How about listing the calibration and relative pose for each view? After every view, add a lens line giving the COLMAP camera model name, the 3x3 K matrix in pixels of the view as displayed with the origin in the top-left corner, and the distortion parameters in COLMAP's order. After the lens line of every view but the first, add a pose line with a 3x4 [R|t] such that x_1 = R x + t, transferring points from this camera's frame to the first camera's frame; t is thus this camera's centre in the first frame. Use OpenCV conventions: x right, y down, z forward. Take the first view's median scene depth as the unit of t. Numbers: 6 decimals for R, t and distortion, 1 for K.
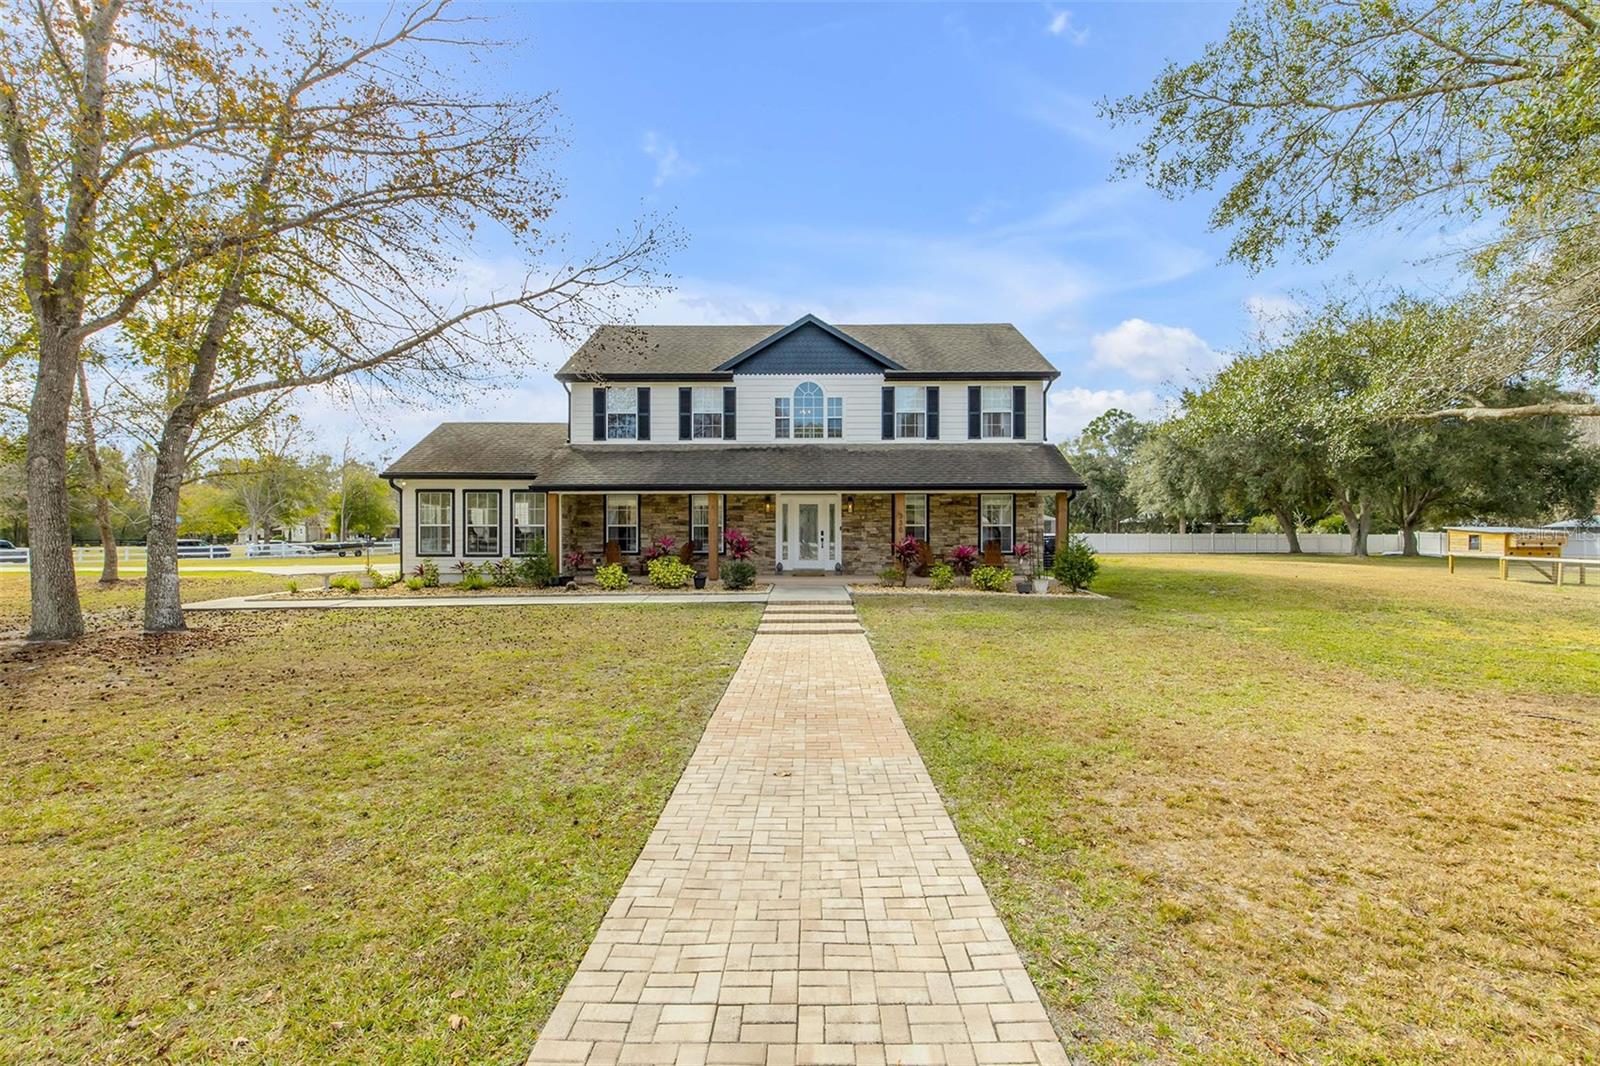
lens RADIAL K [[2507.0, 0, 801.8], [0, 2507.0, 531.2], [0, 0, 1]] dist [0.002122, 0.000000]
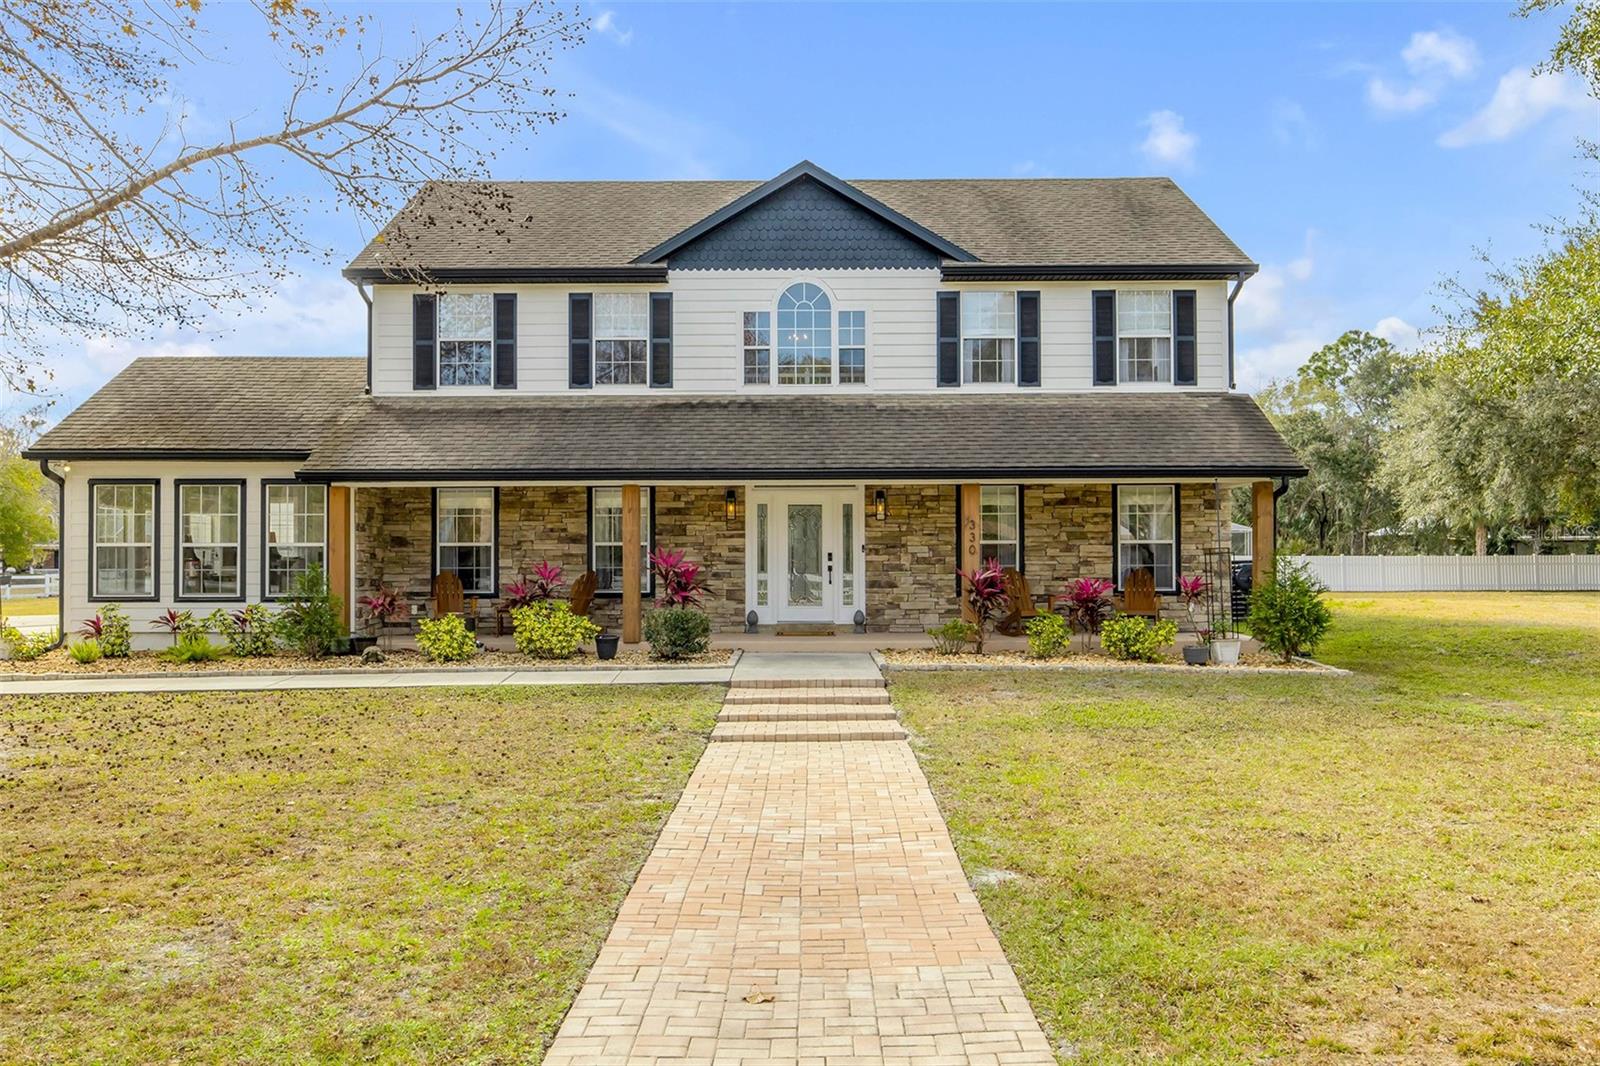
lens RADIAL K [[2507.0, 0, 797.5], [0, 2507.0, 533.1], [0, 0, 1]] dist [0.002122, 0.000000]
pose [[0.999991, -0.002898, 0.003052, -0.000567], [0.002906, 0.999992, -0.002671, -0.003011], [-0.003045, 0.002680, 0.999992, 0.450153]]
